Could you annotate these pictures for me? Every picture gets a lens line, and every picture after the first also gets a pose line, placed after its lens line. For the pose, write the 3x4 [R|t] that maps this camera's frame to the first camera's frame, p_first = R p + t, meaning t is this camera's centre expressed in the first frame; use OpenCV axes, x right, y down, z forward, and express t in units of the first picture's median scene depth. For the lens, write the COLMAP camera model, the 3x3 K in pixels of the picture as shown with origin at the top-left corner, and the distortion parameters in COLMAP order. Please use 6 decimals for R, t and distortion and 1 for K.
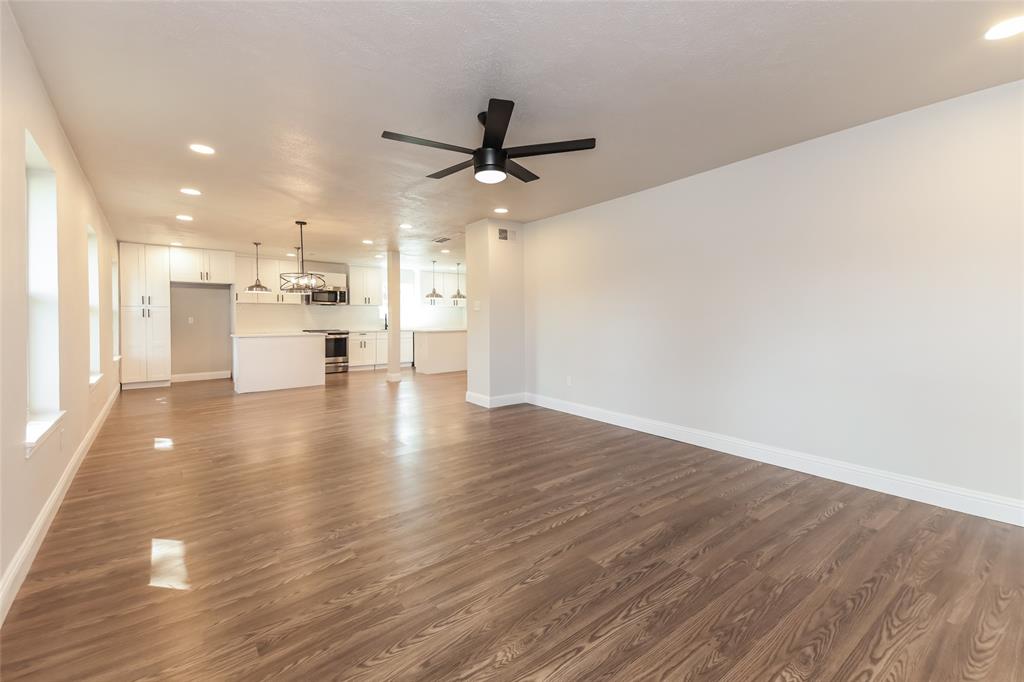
lens RADIAL K [[431.0, 0, 514.7], [0, 431.0, 330.3], [0, 0, 1]] dist [0.118967, -0.000049]
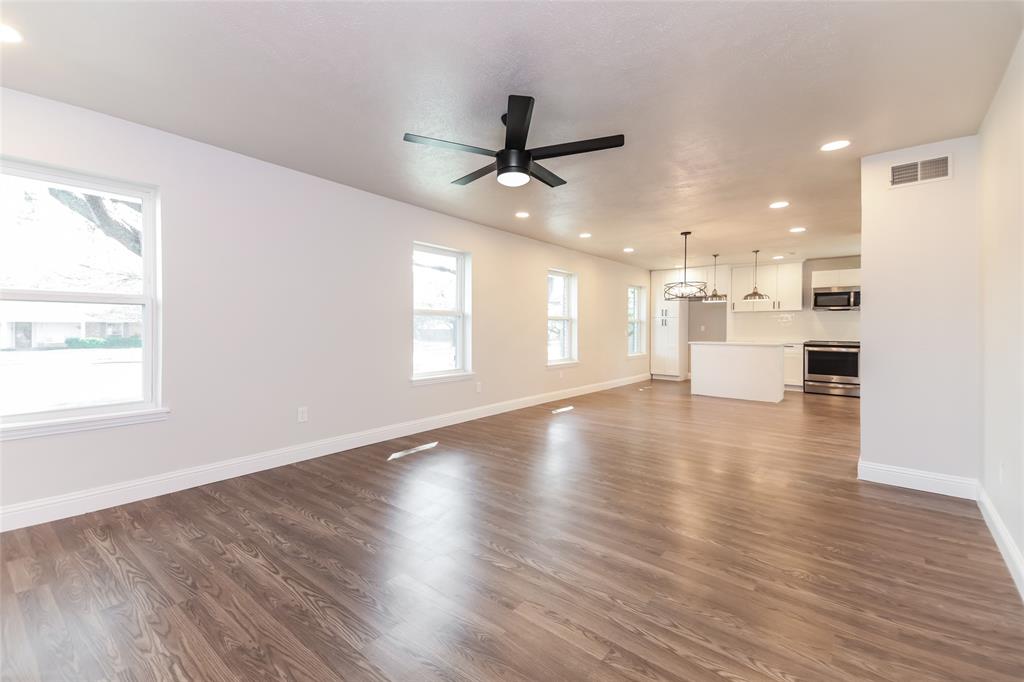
lens RADIAL K [[445.0, 0, 505.5], [0, 445.0, 326.5], [0, 0, 1]] dist [0.077551, -0.000295]
pose [[0.209373, 0.003355, -0.977830, 0.389932], [-0.032074, 0.999480, -0.003438, -0.007707], [0.977310, 0.032083, 0.209372, 0.329722]]
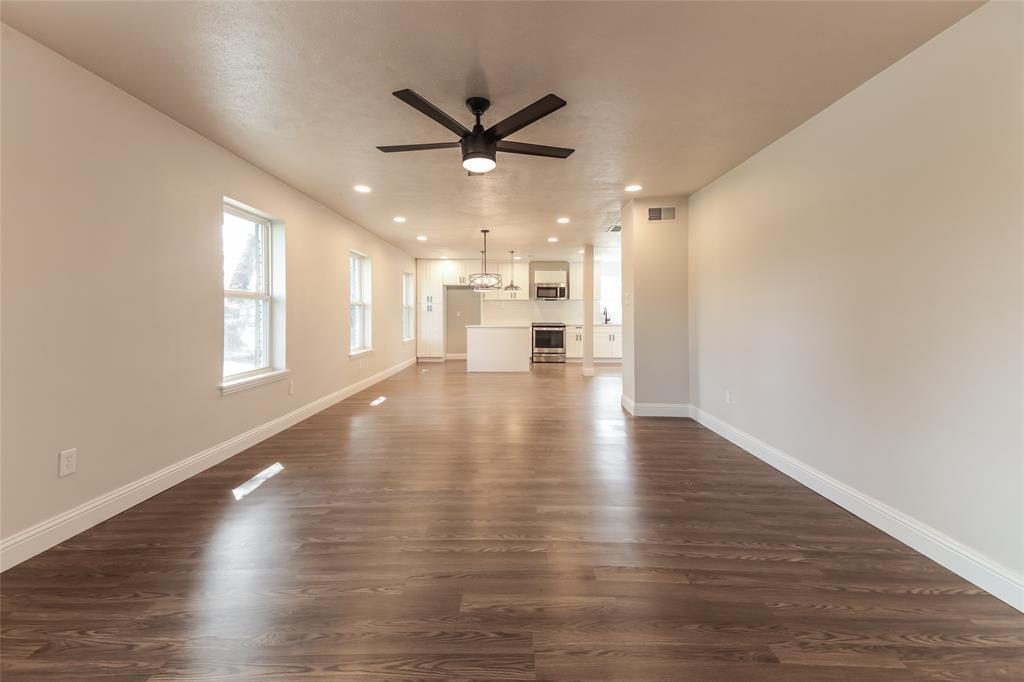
lens RADIAL K [[436.9, 0, 508.1], [0, 436.9, 318.5], [0, 0, 1]] dist [0.076288, -0.000382]
pose [[0.778458, 0.013160, -0.627559, 0.252703], [-0.022505, 0.999723, -0.006952, -0.003157], [0.627293, 0.019535, 0.778538, 0.125971]]
